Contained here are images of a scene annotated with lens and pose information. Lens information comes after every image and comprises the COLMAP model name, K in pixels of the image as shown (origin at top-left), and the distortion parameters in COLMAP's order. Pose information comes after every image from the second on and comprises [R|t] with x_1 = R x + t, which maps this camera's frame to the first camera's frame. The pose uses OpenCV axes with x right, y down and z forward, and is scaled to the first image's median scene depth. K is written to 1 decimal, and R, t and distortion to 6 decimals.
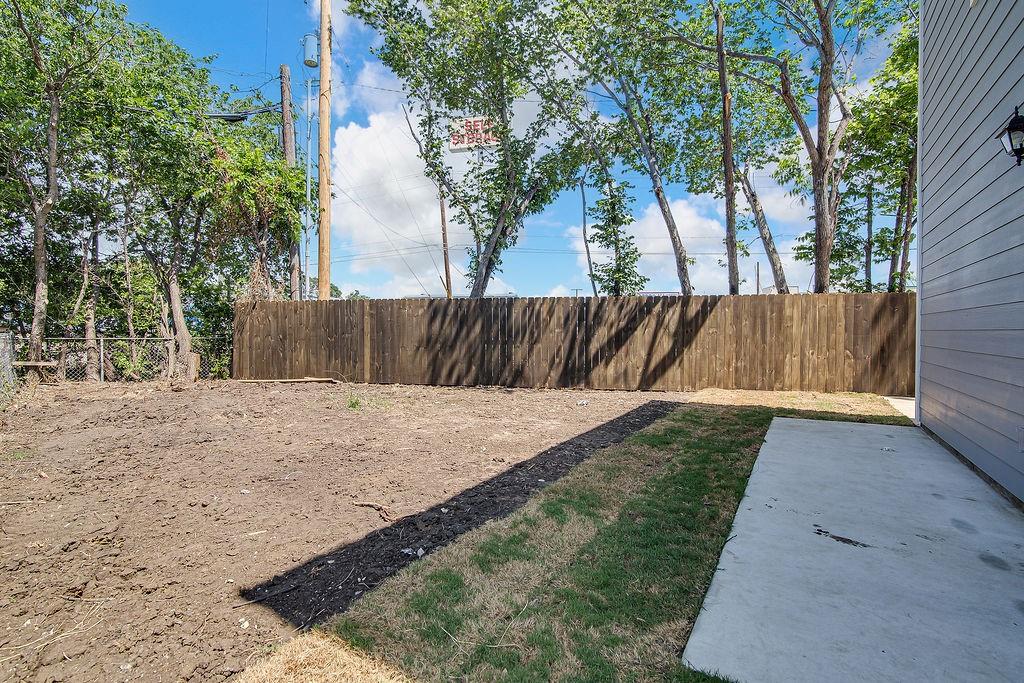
lens RADIAL K [[476.5, 0, 512.0], [0, 476.5, 341.5], [0, 0, 1]] dist [0.001698, 0.000427]
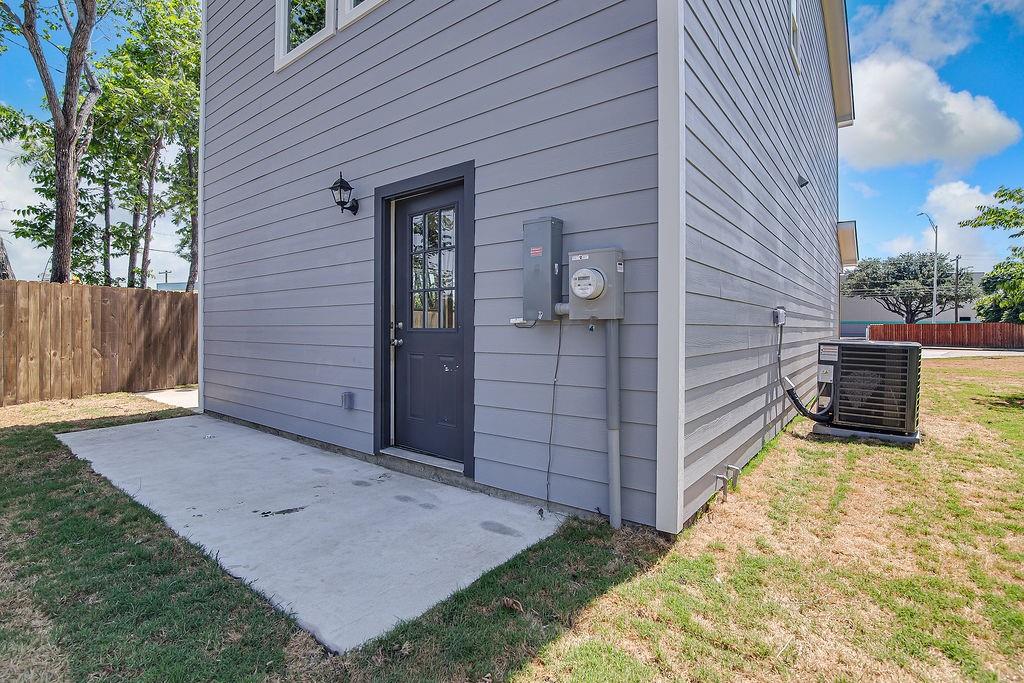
lens RADIAL K [[489.5, 0, 511.6], [0, 489.5, 335.5], [0, 0, 1]] dist [-0.005447, -0.000461]
pose [[0.119046, -0.019525, 0.992697, -0.130694], [0.024359, 0.999563, 0.016739, -0.002493], [-0.992590, 0.022188, 0.119470, 0.109423]]
